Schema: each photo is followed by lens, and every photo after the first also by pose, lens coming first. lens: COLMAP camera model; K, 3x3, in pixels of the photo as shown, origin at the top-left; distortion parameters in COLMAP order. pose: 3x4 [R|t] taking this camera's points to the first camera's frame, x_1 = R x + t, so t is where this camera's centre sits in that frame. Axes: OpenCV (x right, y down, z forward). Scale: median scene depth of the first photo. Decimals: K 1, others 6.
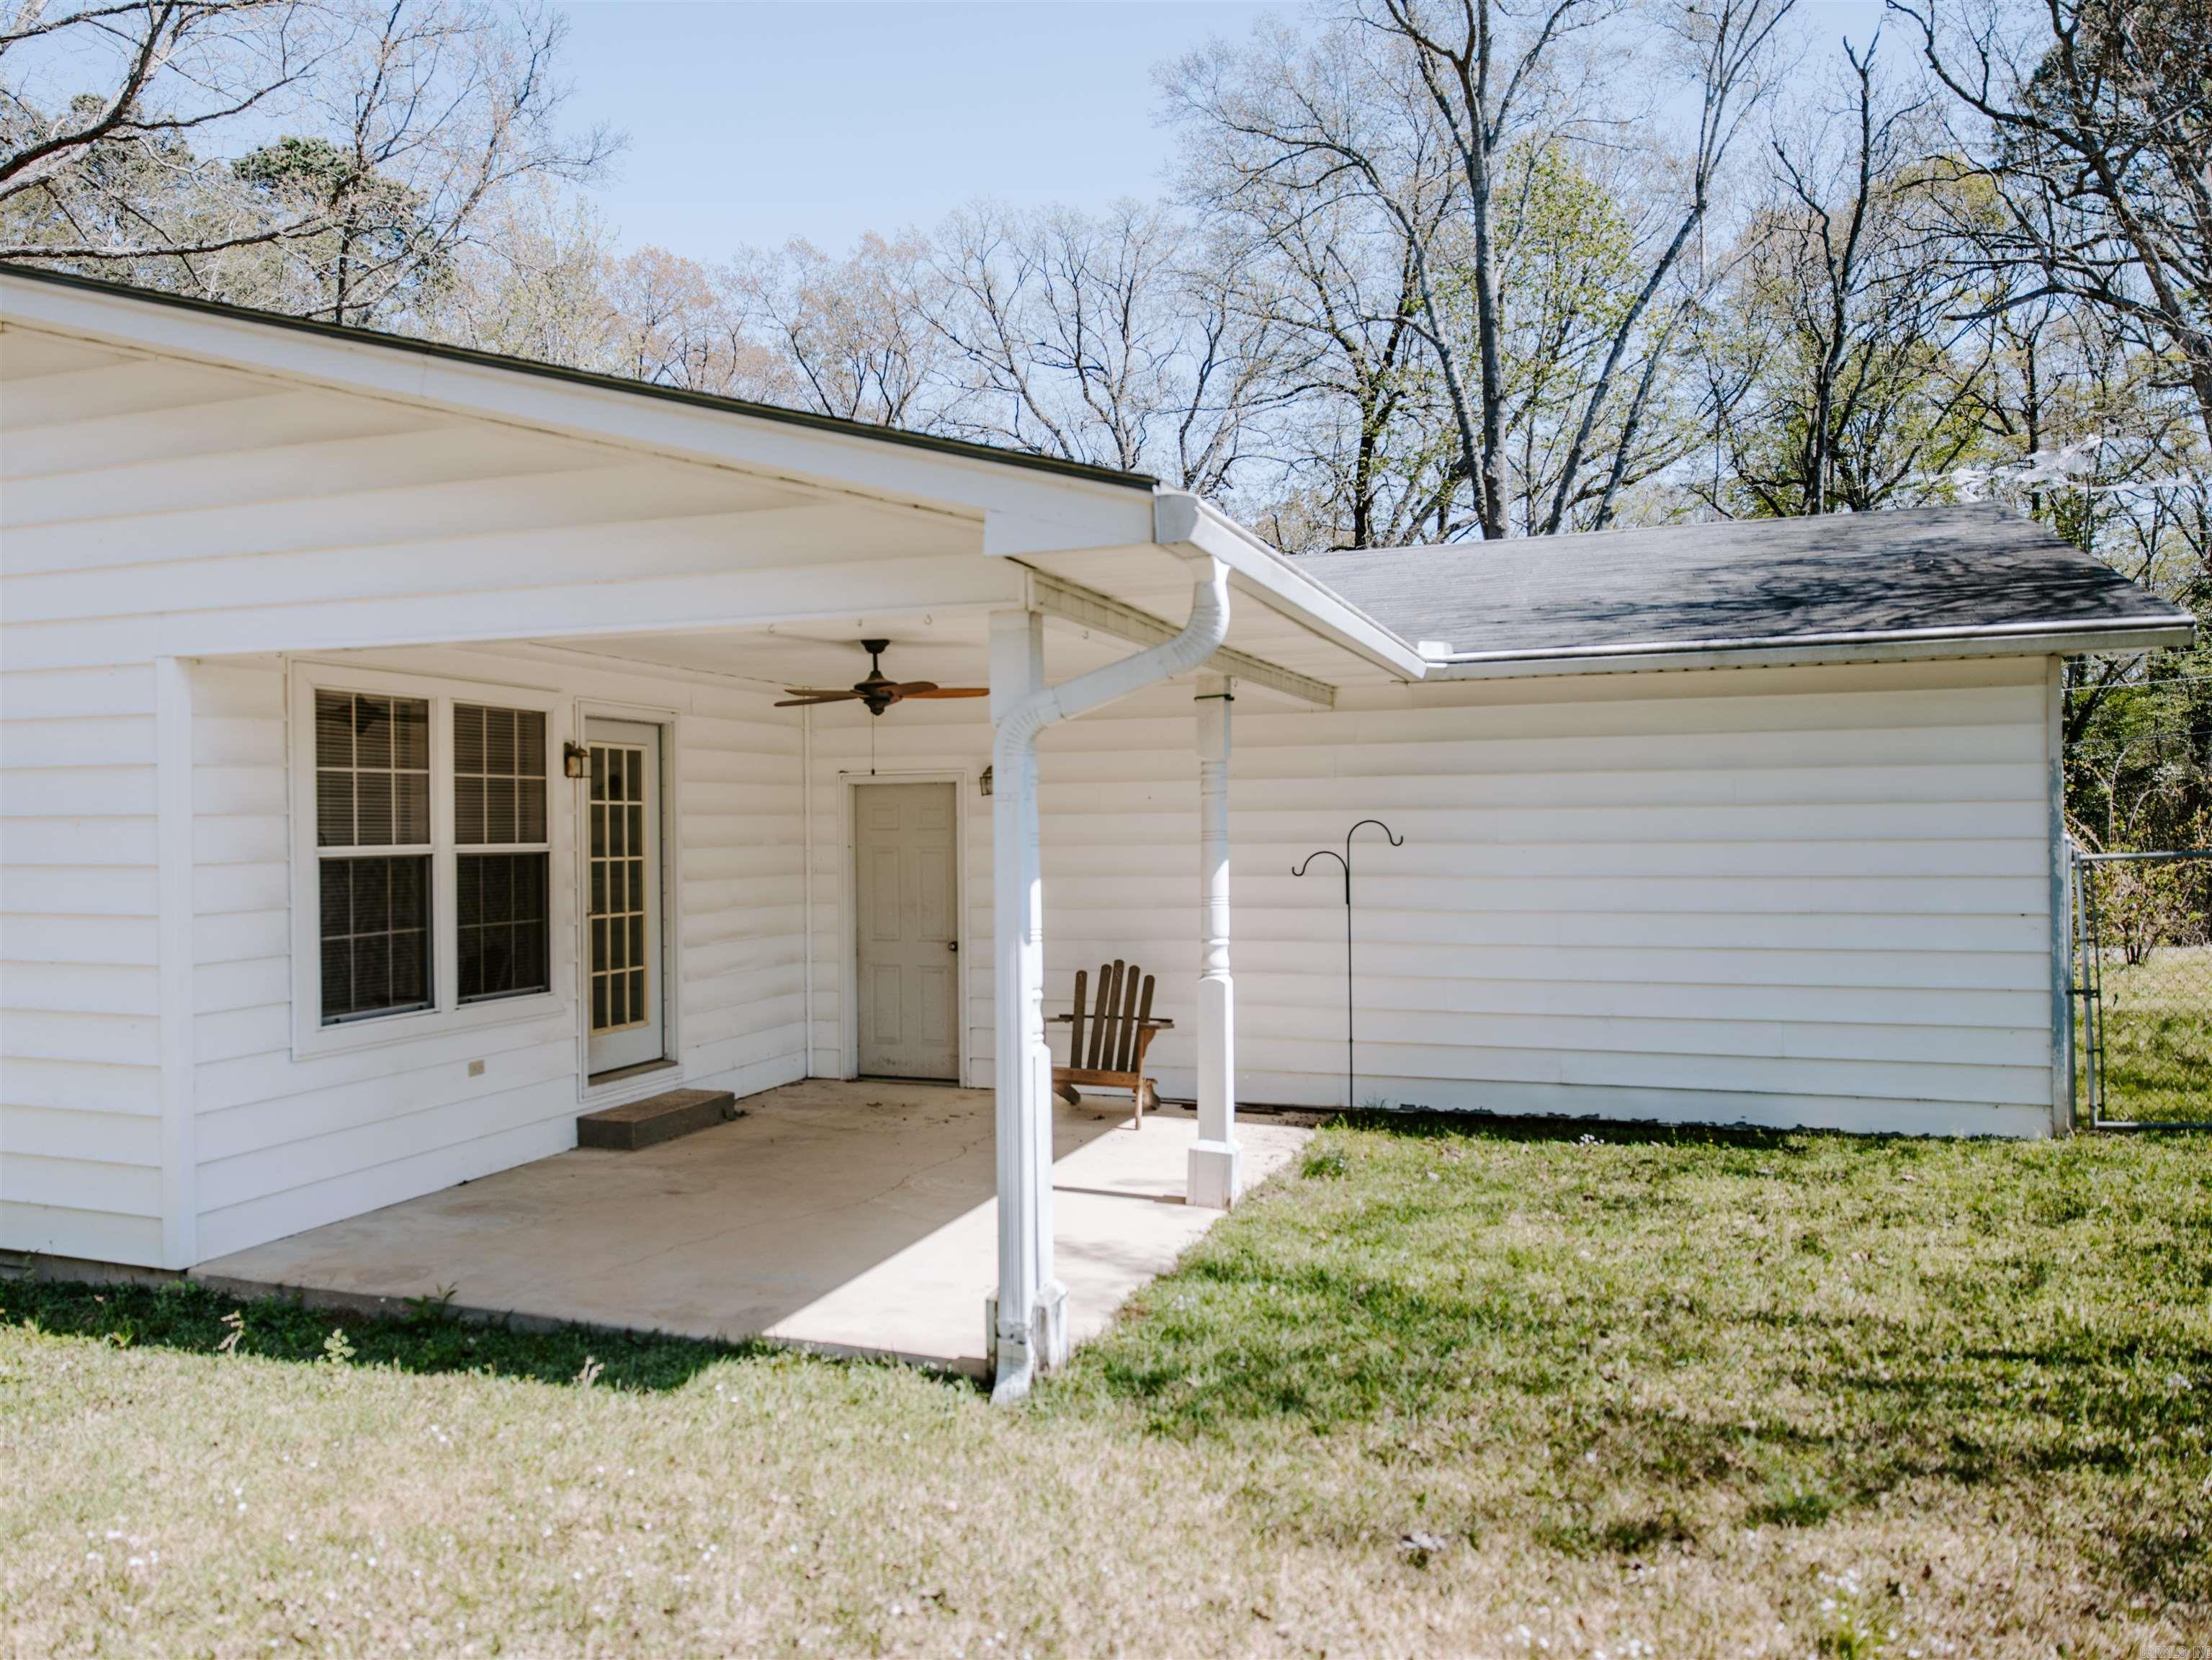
lens RADIAL K [[1668.2, 0, 978.9], [0, 1668.2, 827.6], [0, 0, 1]] dist [-0.002049, 0.008413]
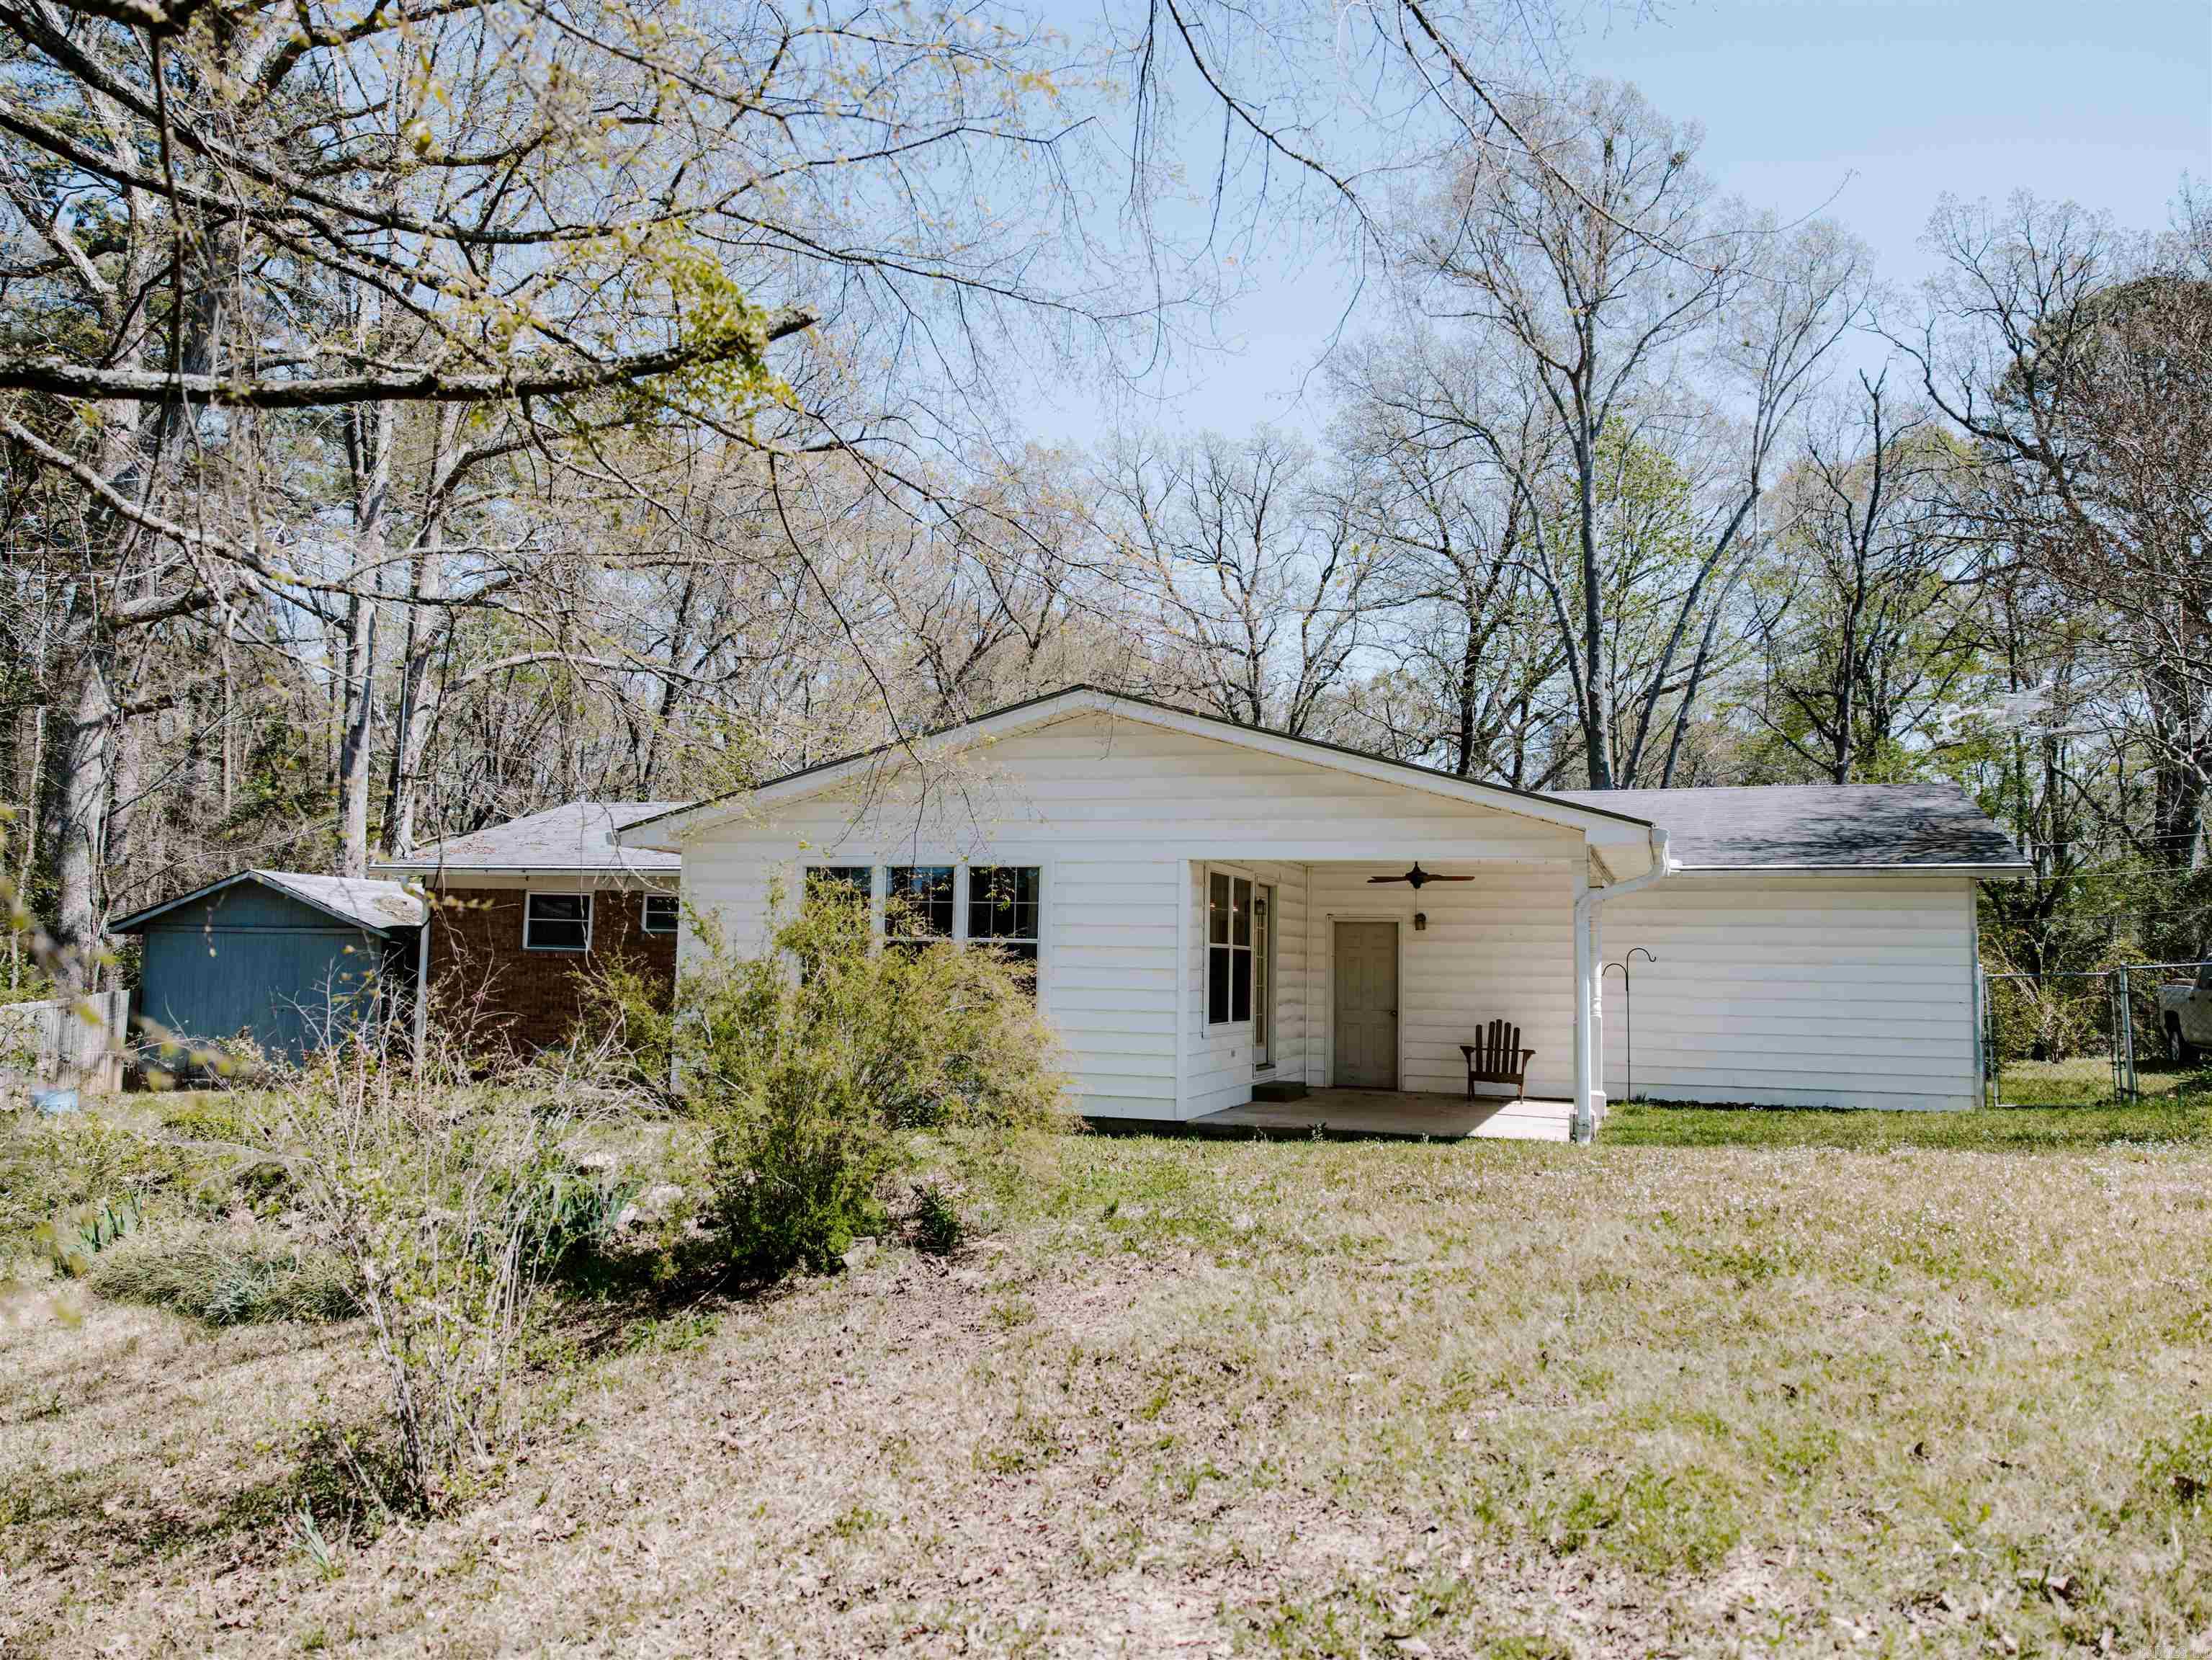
lens RADIAL K [[1659.4, 0, 1105.6], [0, 1659.4, 825.6], [0, 0, 1]] dist [-0.004490, 0.008154]
pose [[0.998365, 0.033350, 0.046419, -0.552375], [-0.029225, 0.995792, -0.086859, 0.045210], [-0.049120, 0.085360, 0.995139, -1.047788]]
